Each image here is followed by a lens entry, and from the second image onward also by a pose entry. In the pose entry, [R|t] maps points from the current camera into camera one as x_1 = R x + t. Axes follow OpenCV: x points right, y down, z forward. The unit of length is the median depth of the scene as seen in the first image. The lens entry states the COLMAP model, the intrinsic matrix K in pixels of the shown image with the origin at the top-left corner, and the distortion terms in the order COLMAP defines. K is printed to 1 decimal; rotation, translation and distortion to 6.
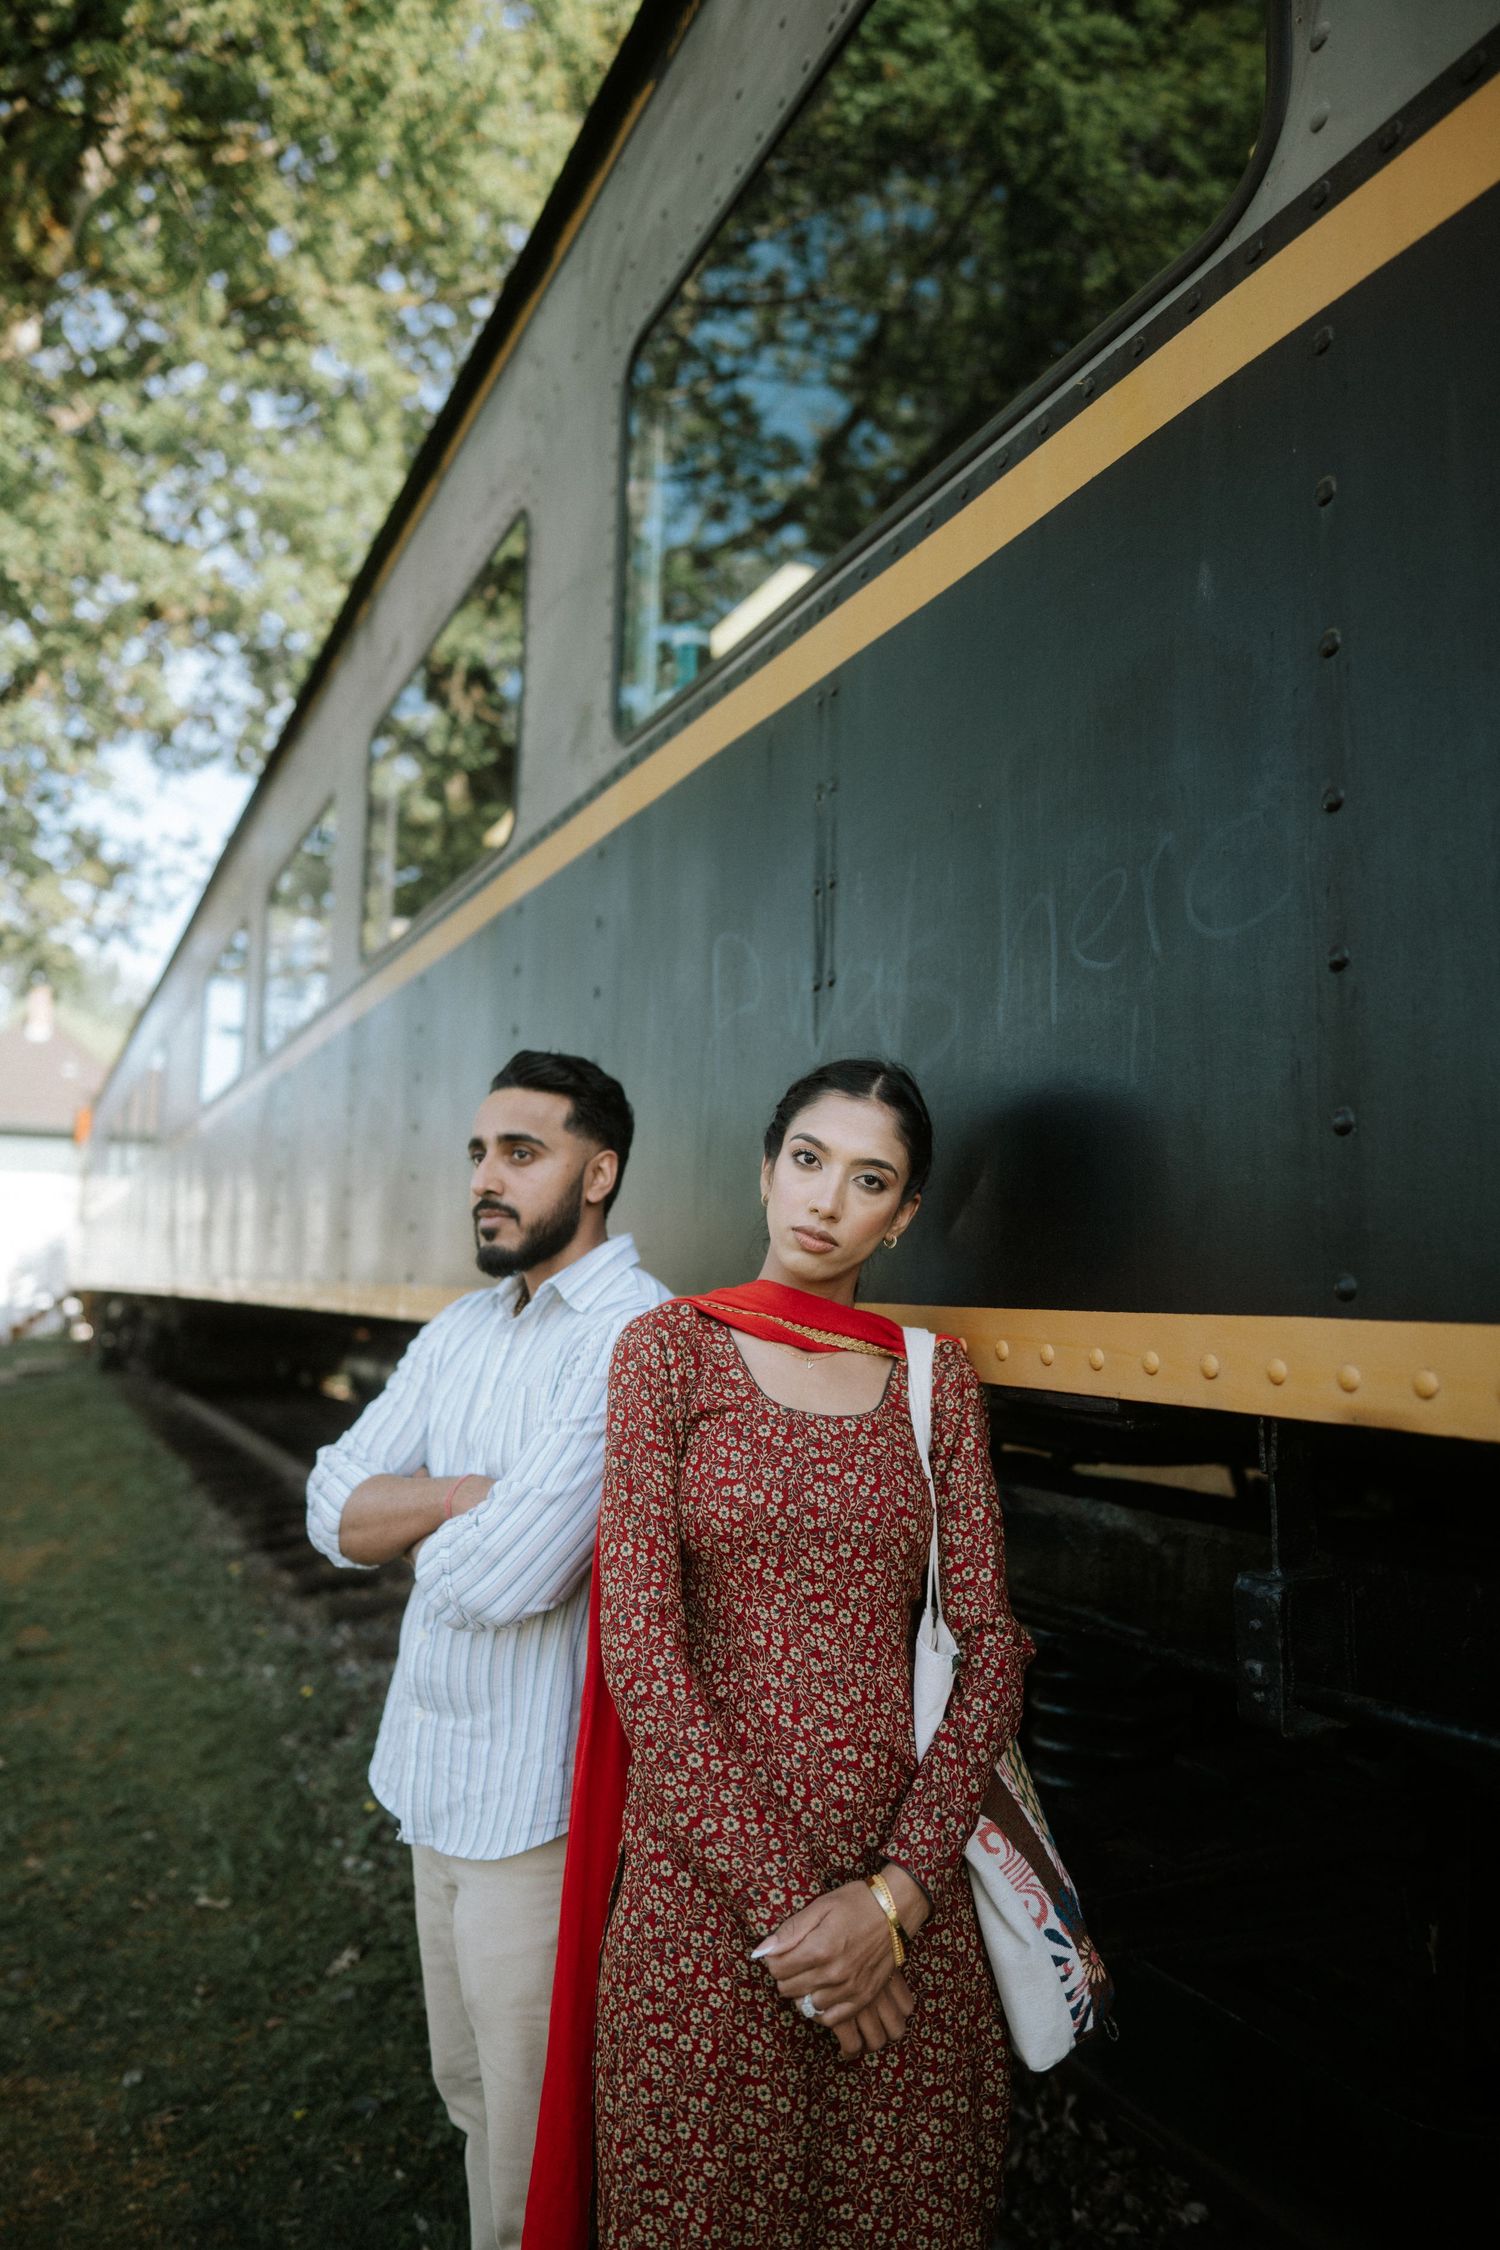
lens RADIAL K [[1476.9, 0, 750.0], [0, 1476.9, 1125.0], [0, 0, 1]] dist [-0.037713, 0.048373]
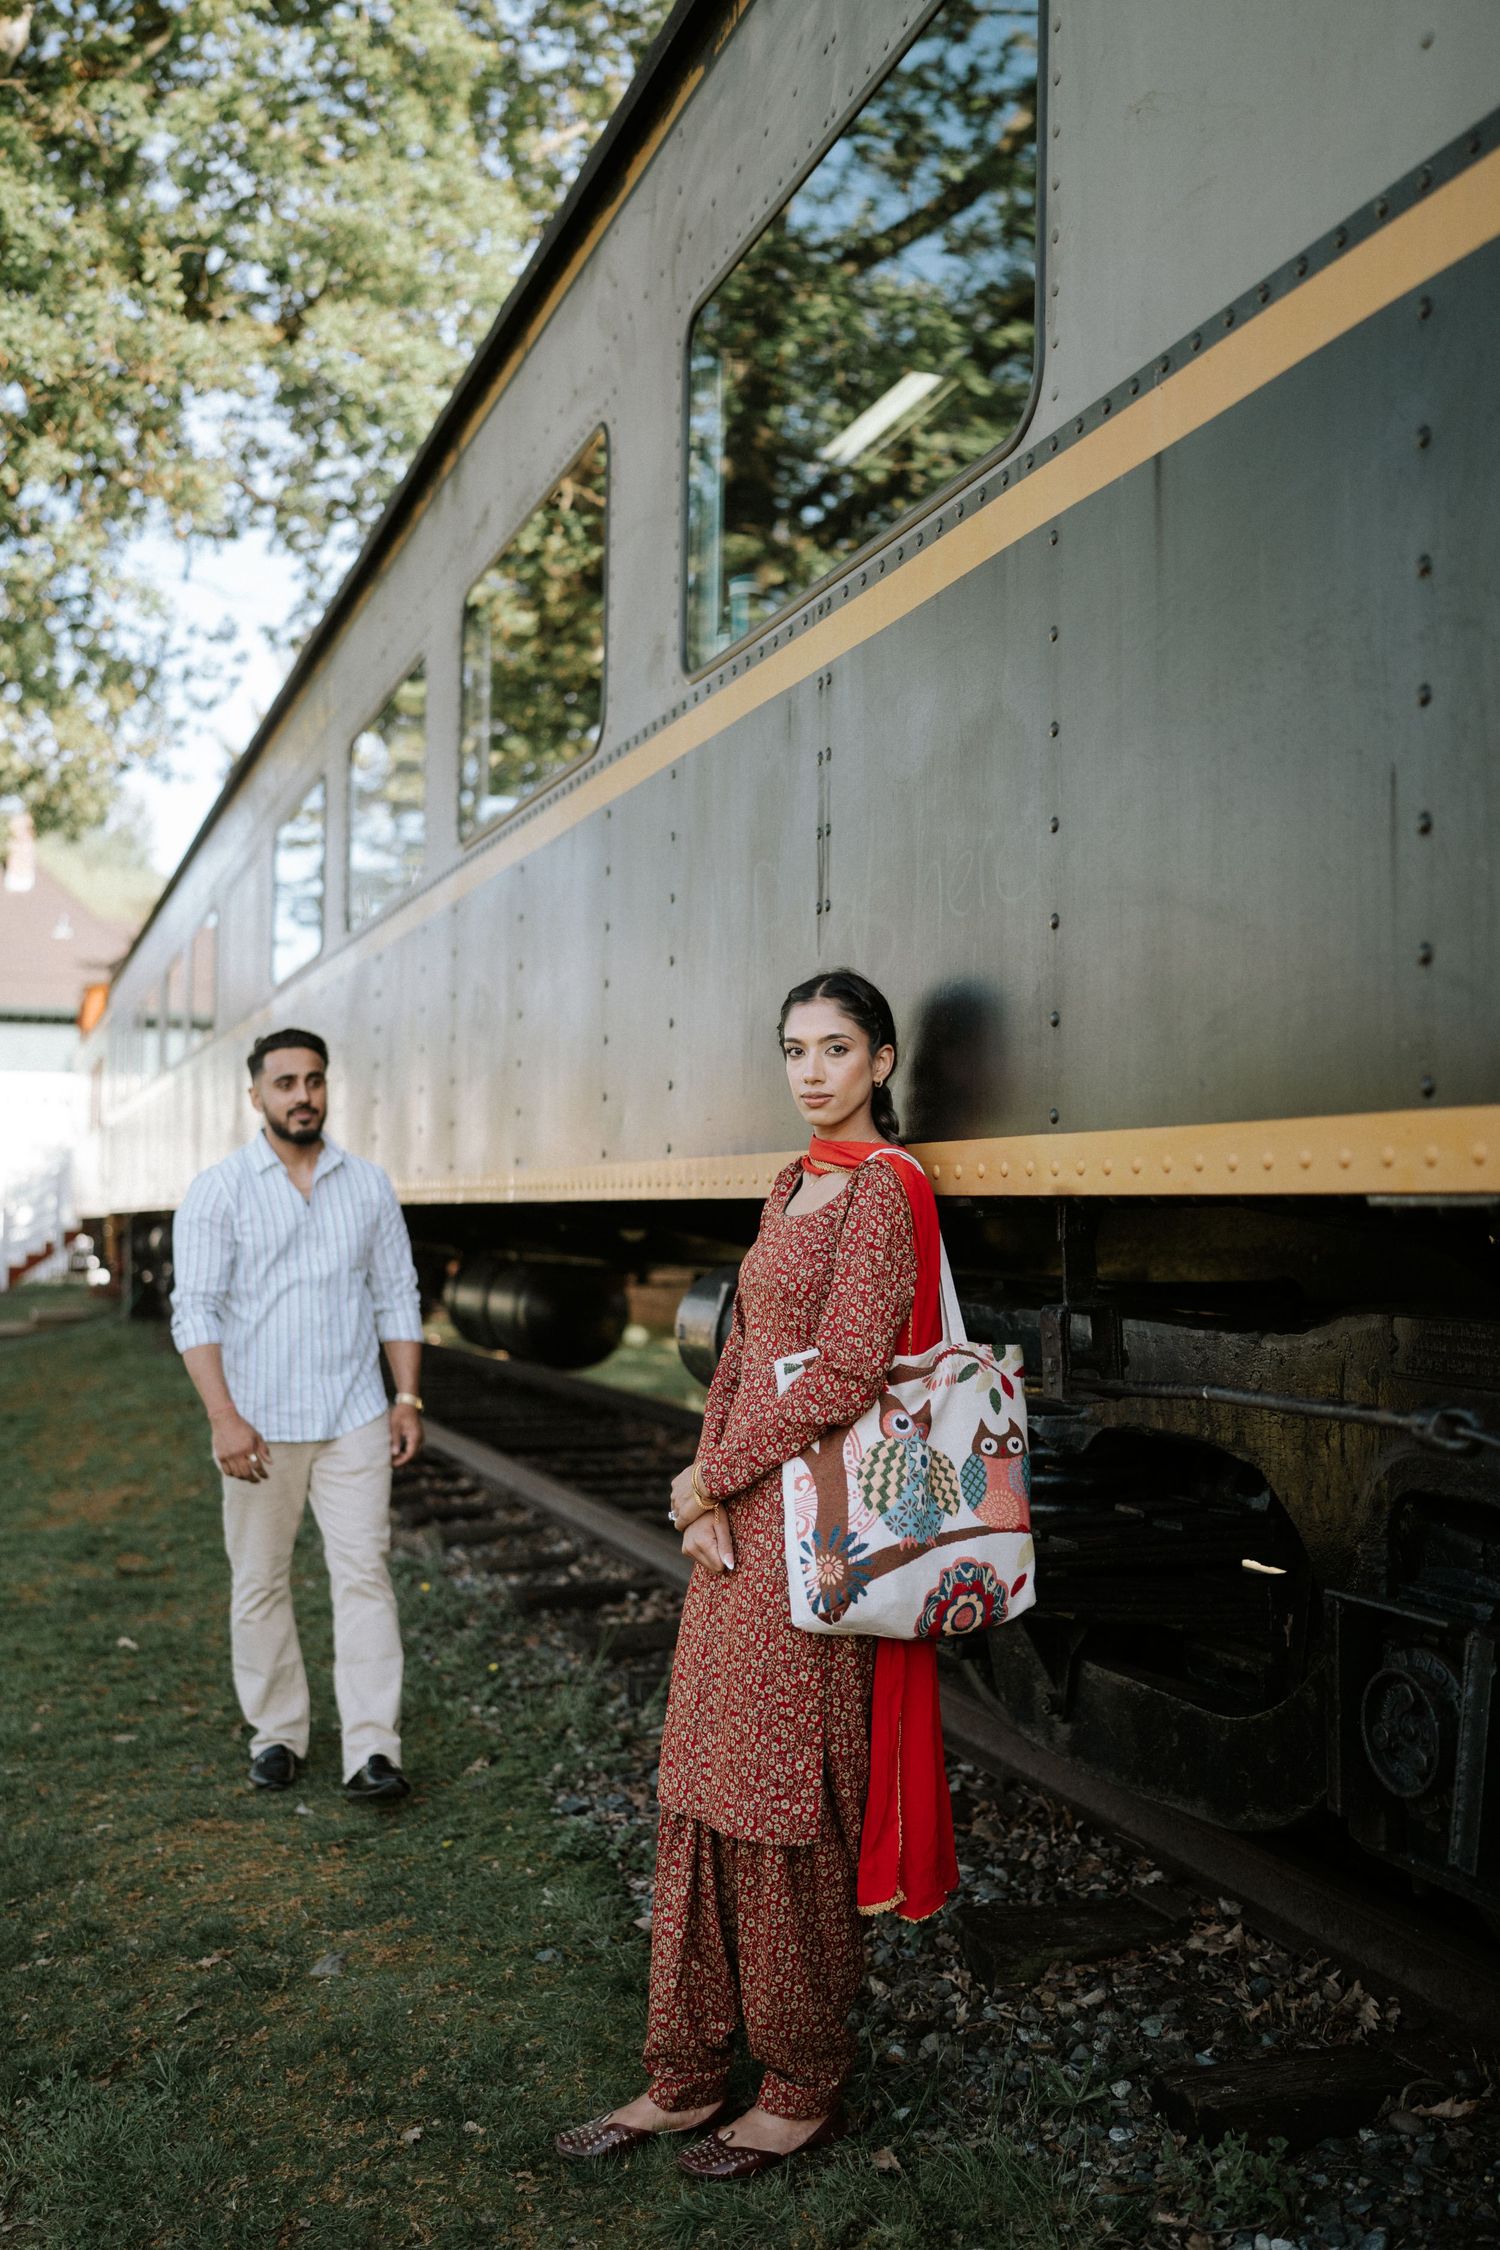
lens RADIAL K [[2168.6, 0, 748.8], [0, 2168.6, 1167.7], [0, 0, 1]] dist [-0.042386, 0.153658]
pose [[0.993049, -0.008574, -0.117386, 0.110629], [0.018295, 0.996465, 0.081994, -0.013389], [0.116268, -0.083571, 0.989696, -0.498406]]
